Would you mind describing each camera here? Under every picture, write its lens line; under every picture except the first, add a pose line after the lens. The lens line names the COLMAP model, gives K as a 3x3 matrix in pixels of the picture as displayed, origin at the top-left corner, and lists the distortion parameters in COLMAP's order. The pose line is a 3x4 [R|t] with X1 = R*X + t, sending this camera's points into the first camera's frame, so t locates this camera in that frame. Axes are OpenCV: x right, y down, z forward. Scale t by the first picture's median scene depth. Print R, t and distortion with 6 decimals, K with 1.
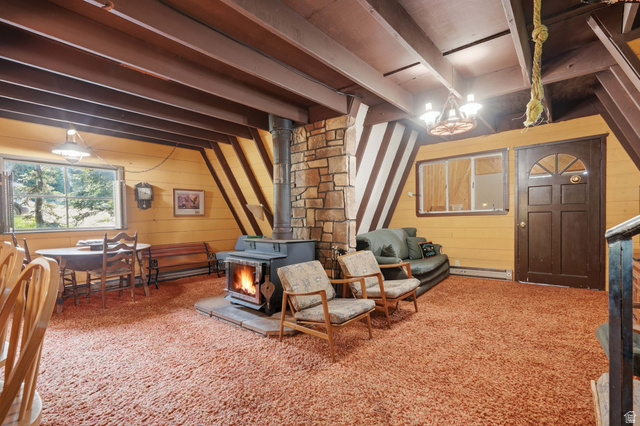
lens RADIAL K [[300.7, 0, 319.5], [0, 300.7, 226.1], [0, 0, 1]] dist [0.001542, 0.000669]
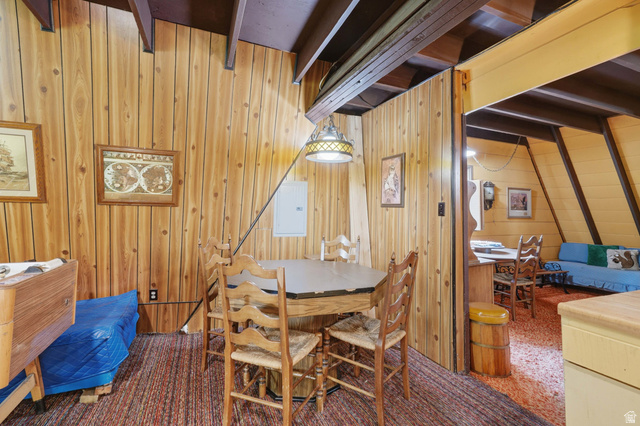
lens RADIAL K [[287.2, 0, 331.8], [0, 287.2, 198.8], [0, 0, 1]] dist [0.001535, 0.001218]
pose [[0.887224, -0.000350, -0.461339, -0.753297], [-0.042691, 0.995647, -0.082857, 0.006625], [0.459360, 0.093208, 0.883346, -0.026954]]
